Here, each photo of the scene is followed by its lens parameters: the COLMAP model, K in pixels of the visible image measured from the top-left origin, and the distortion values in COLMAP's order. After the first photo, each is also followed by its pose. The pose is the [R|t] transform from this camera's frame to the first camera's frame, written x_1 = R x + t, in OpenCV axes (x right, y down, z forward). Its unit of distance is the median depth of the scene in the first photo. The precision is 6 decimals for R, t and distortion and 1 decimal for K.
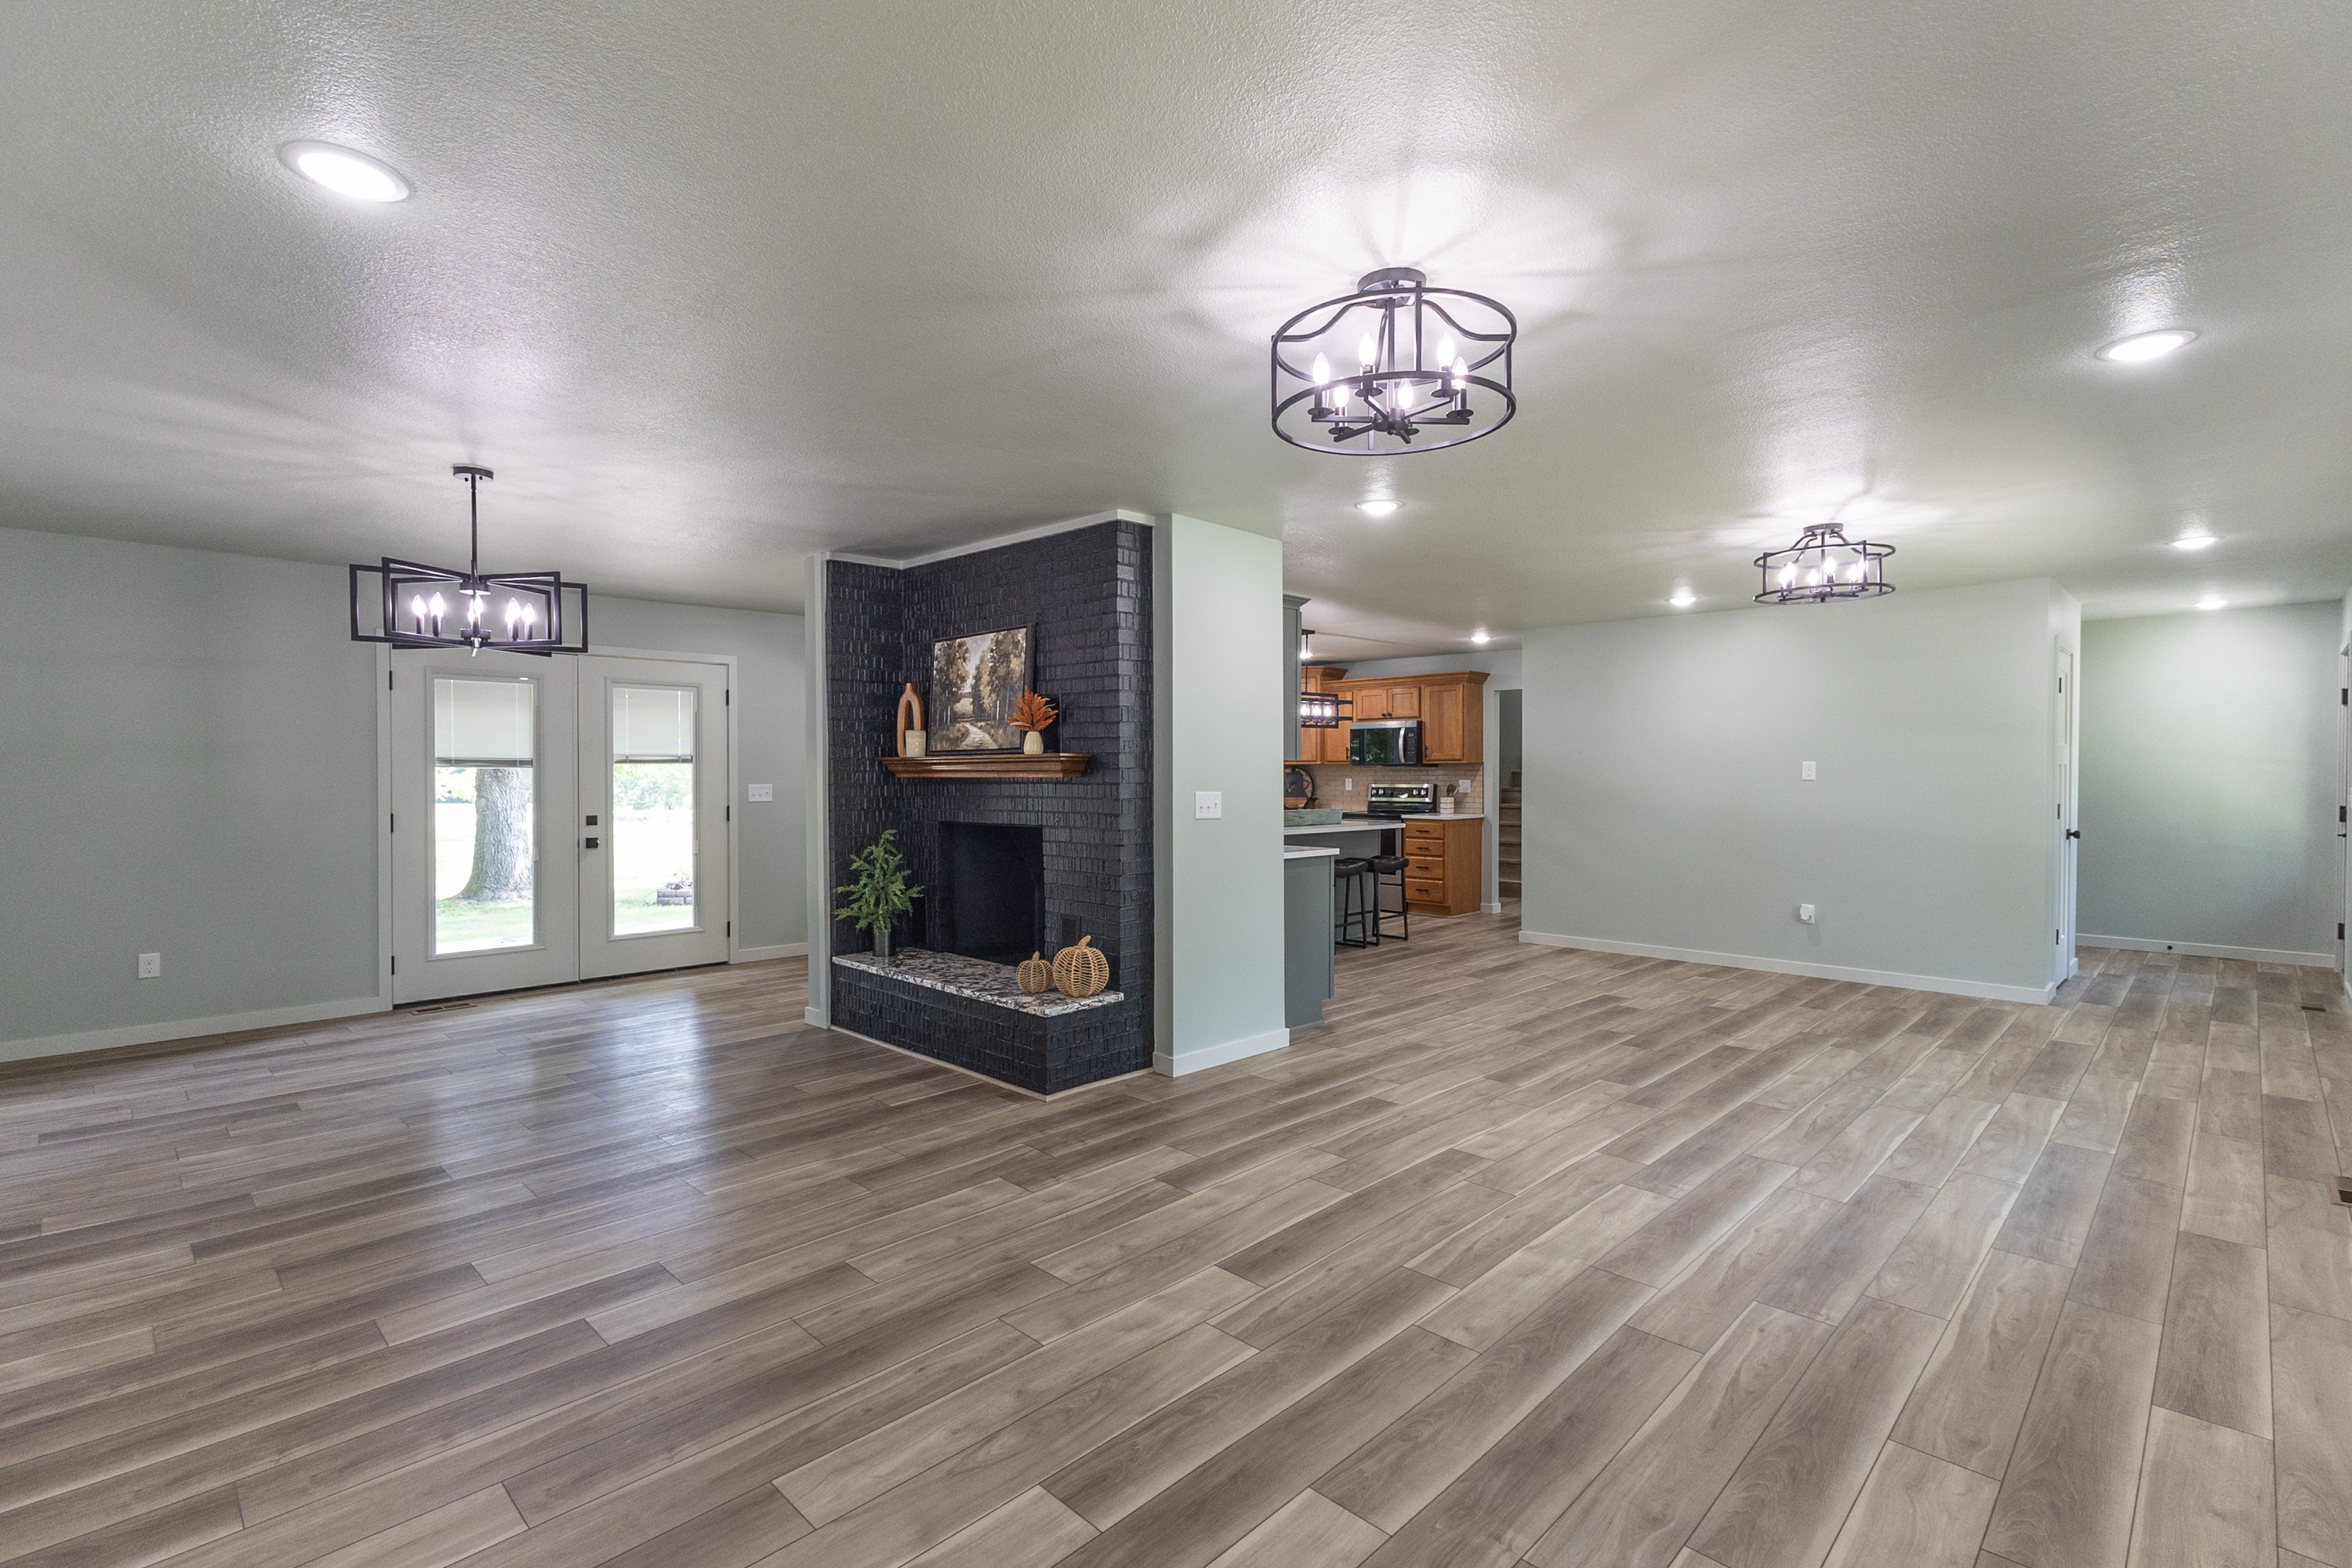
lens RADIAL K [[1071.3, 0, 1176.9], [0, 1071.3, 789.1], [0, 0, 1]] dist [0.028945, -0.011694]
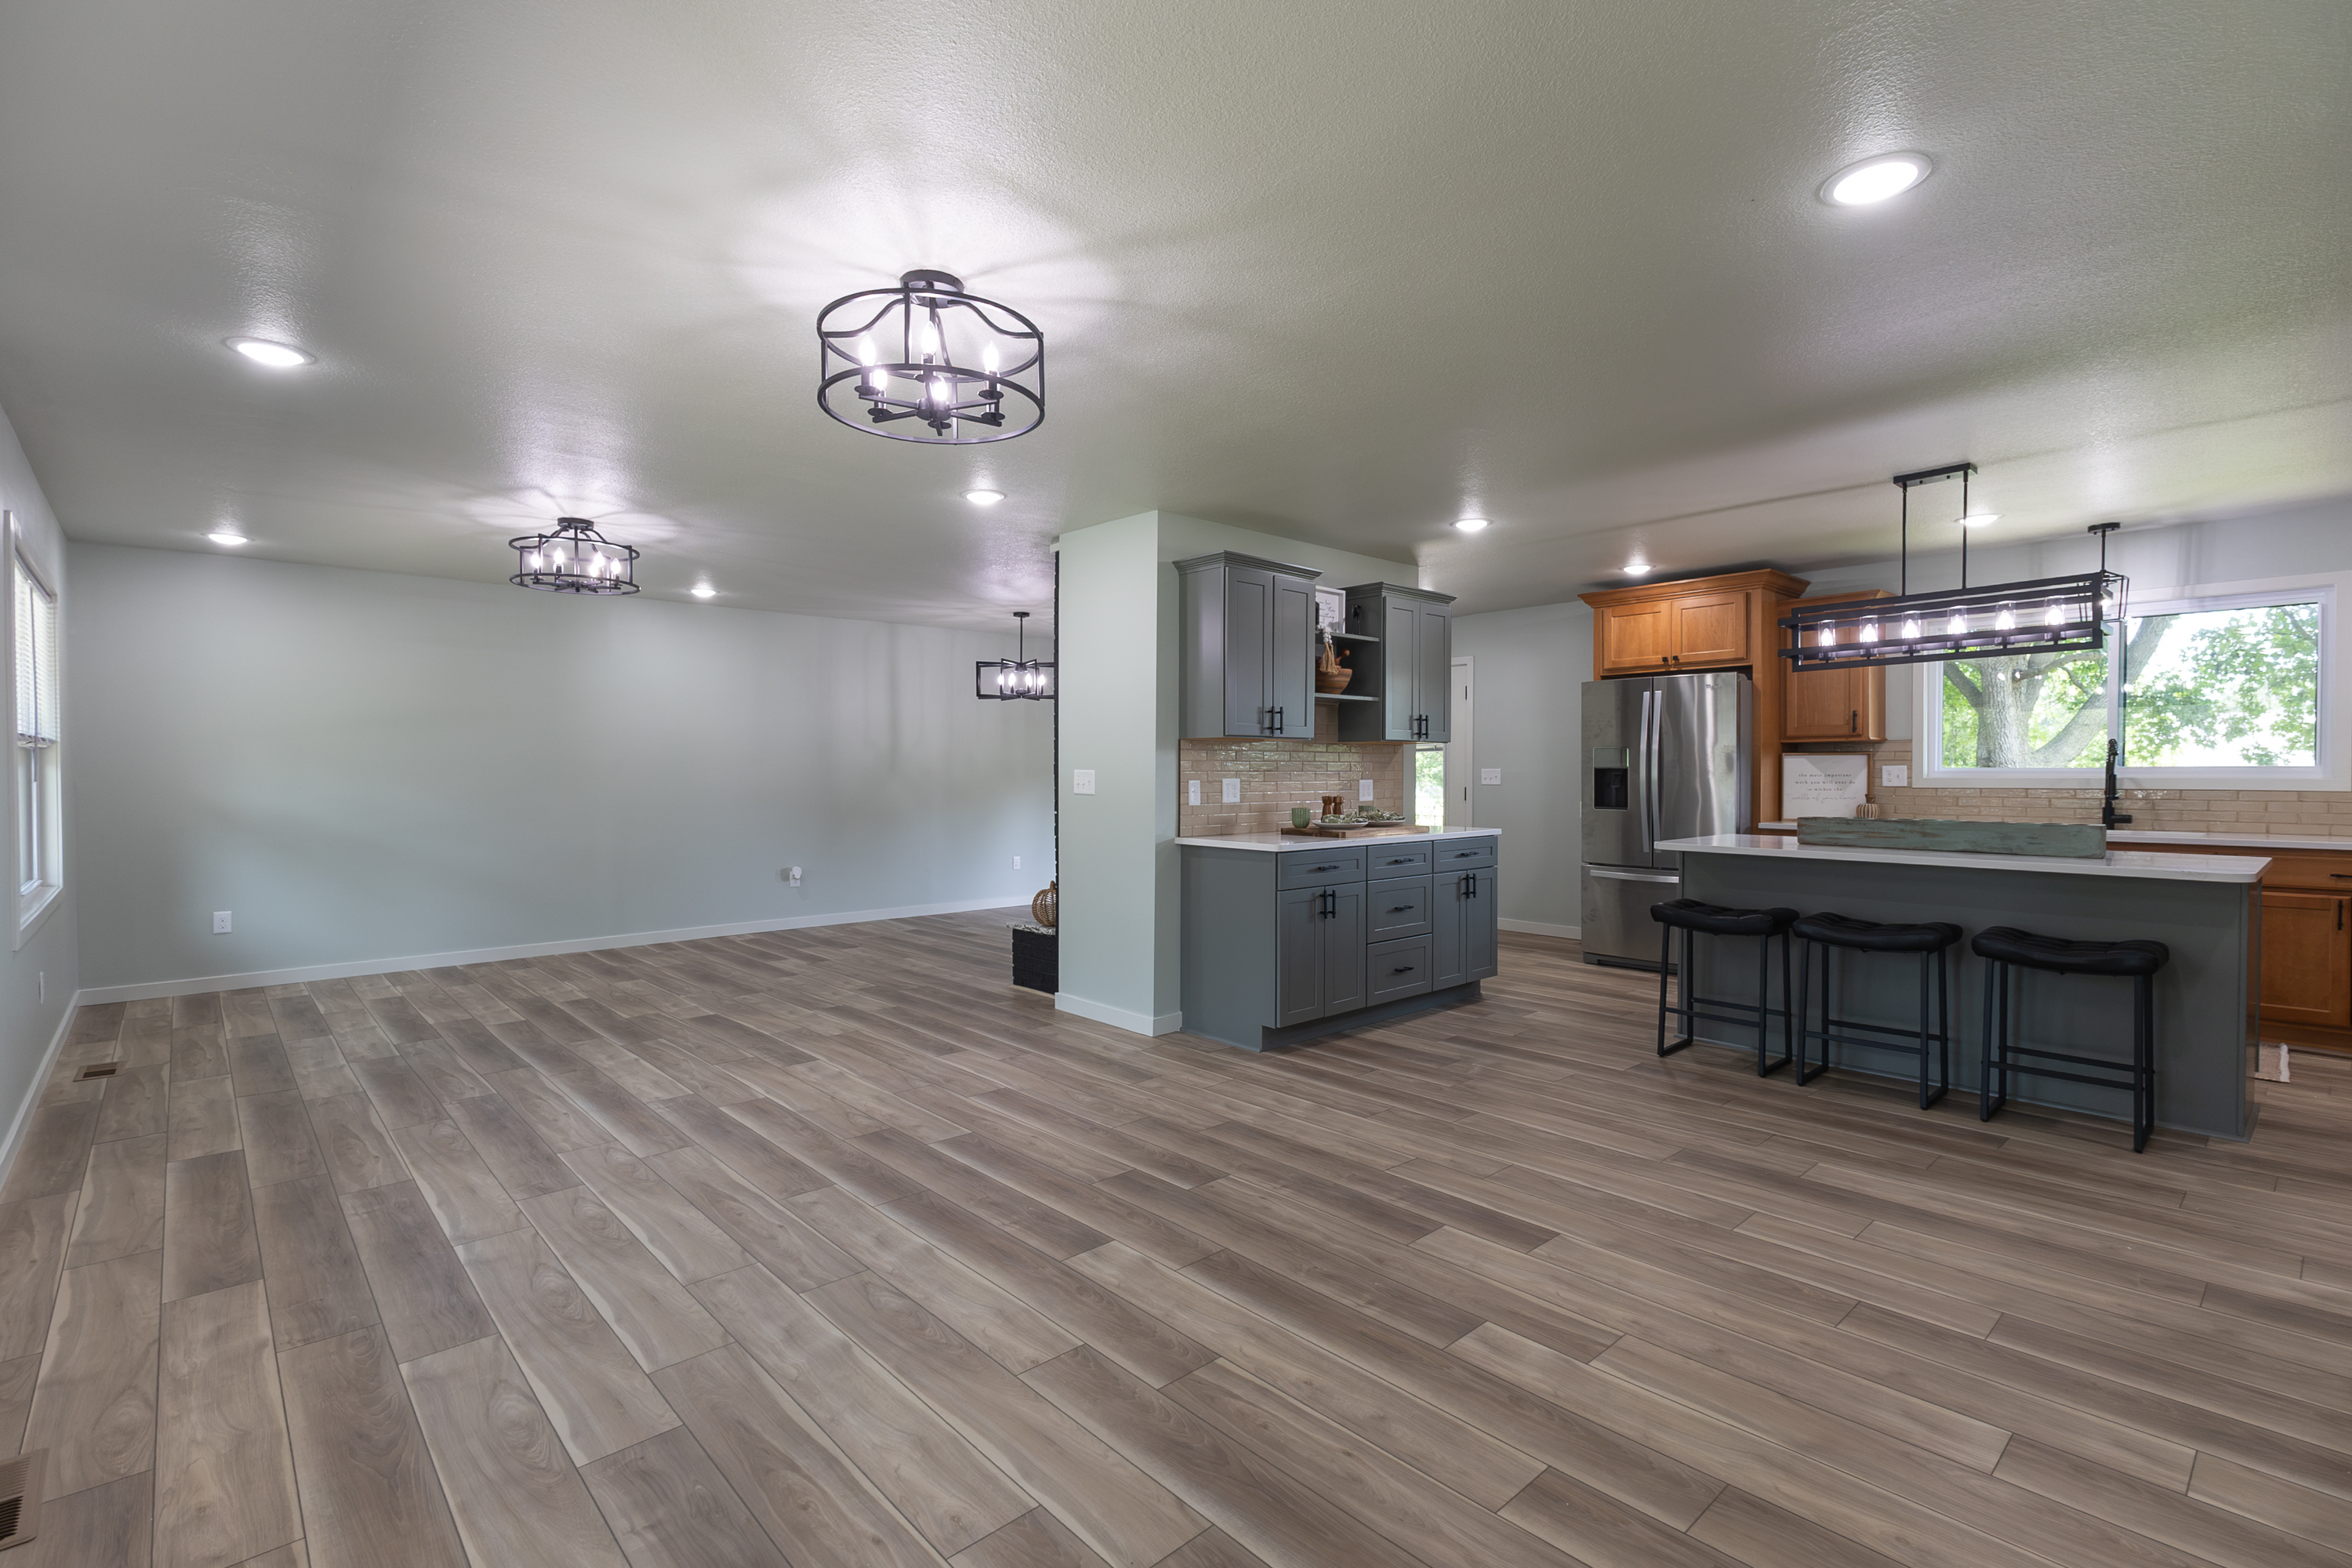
lens RADIAL K [[1061.5, 0, 1178.0], [0, 1061.5, 788.9], [0, 0, 1]] dist [0.024555, -0.006656]
pose [[-0.047373, 0.019756, -0.998682, 1.128243], [-0.014107, 0.999691, 0.020445, -0.002172], [0.998778, 0.015057, -0.047079, 1.146497]]
